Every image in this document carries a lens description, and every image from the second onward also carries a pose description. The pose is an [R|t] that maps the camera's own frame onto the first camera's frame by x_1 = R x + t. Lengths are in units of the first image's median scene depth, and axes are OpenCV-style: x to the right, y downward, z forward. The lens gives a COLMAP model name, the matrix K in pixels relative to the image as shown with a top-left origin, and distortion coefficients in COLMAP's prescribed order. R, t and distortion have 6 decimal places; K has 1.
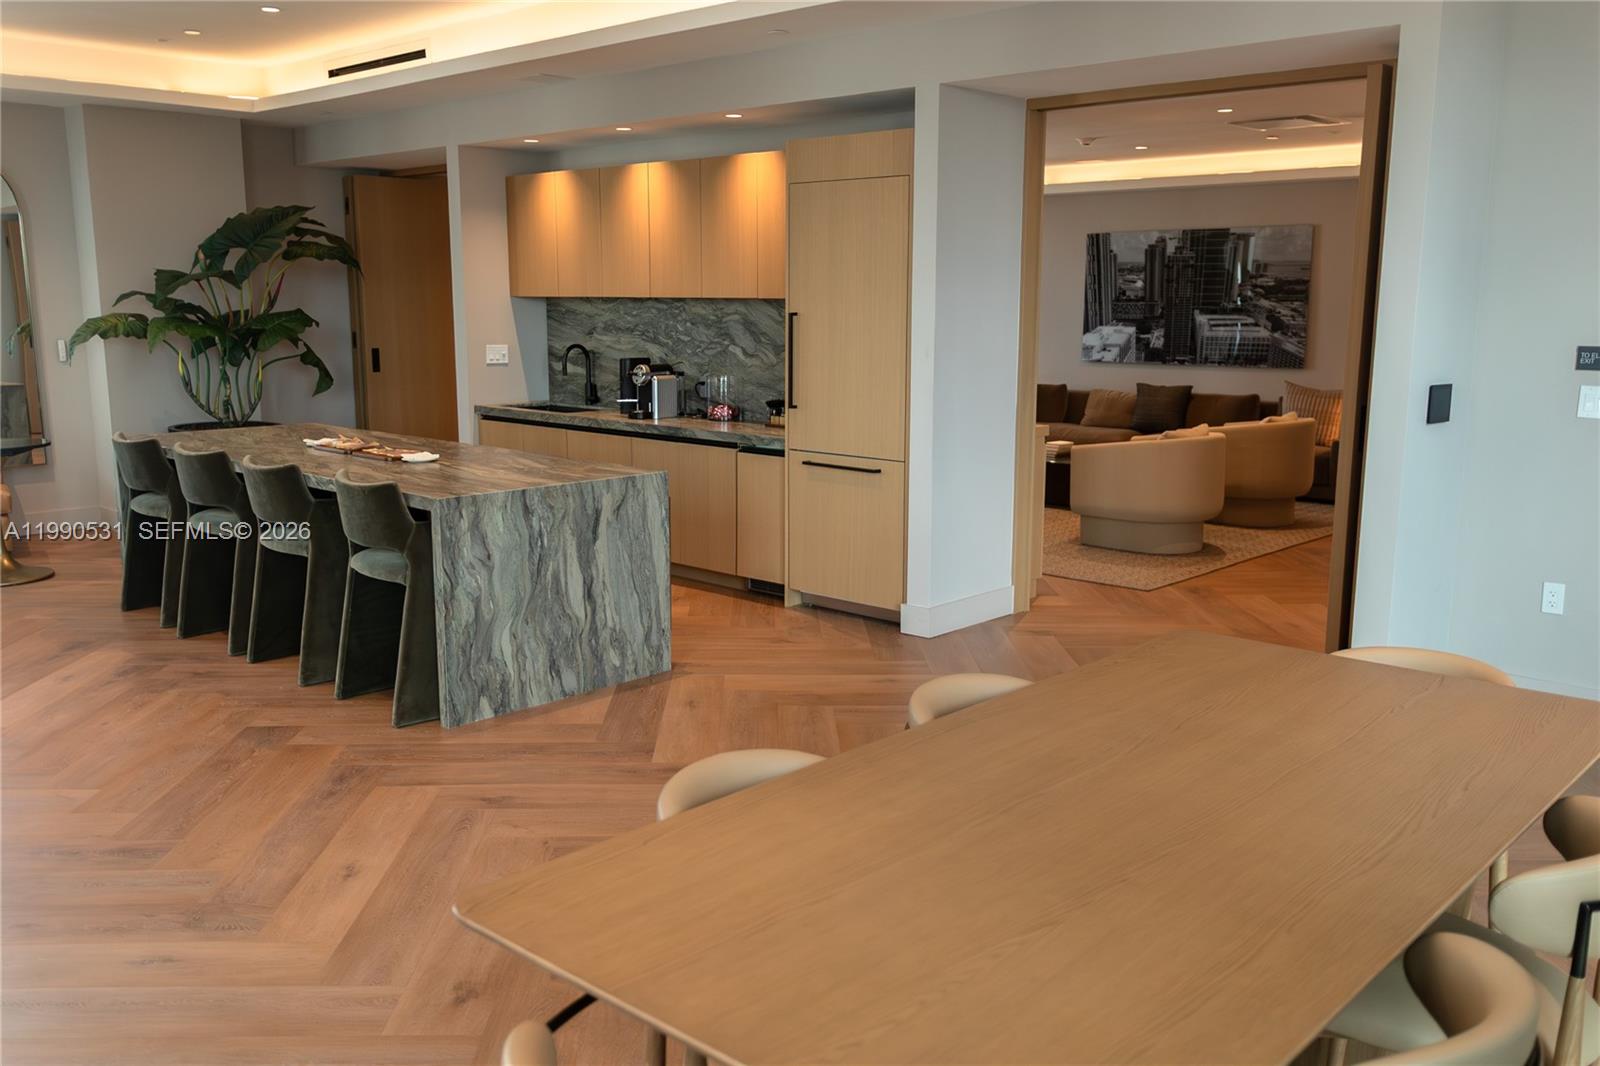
lens RADIAL K [[1333.7, 0, 771.6], [0, 1333.7, 536.6], [0, 0, 1]] dist [0.002936, 0.002281]
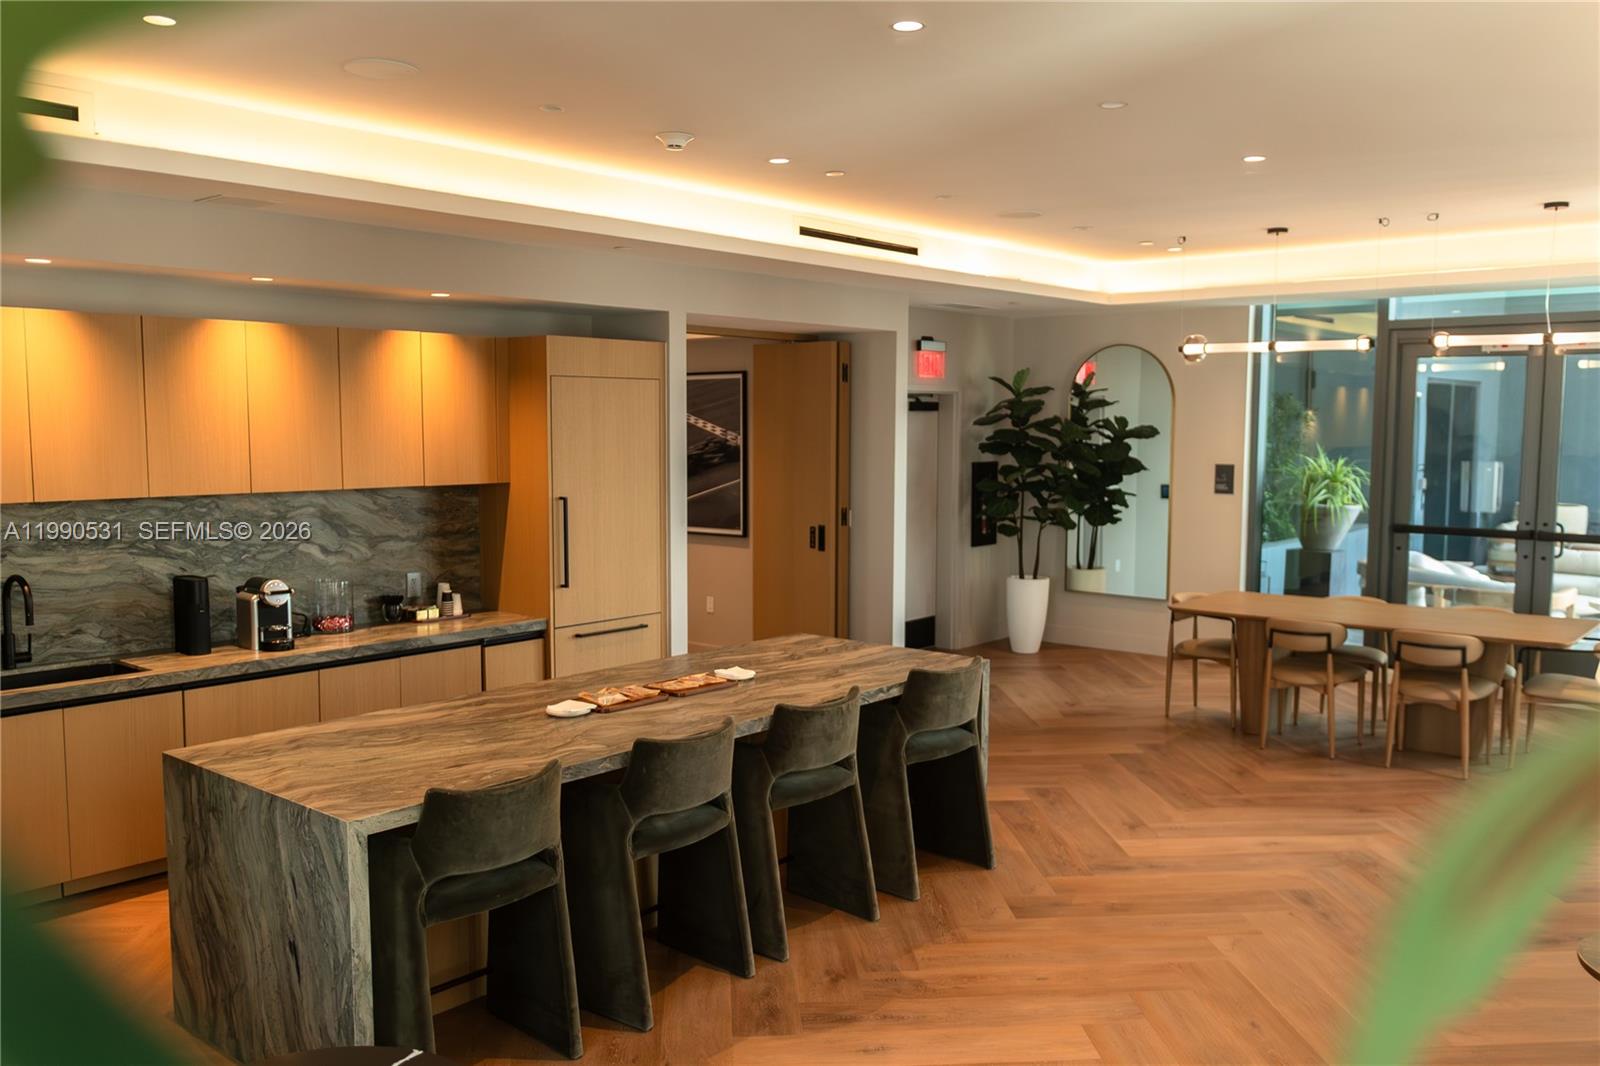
lens RADIAL K [[1333.7, 0, 771.6], [0, 1333.7, 536.6], [0, 0, 1]] dist [0.002936, 0.002281]
pose [[-0.037873, -0.091171, 0.995115, -1.160240], [0.178241, 0.979243, 0.096501, -0.234570], [-0.983258, 0.181025, -0.020836, 0.968611]]
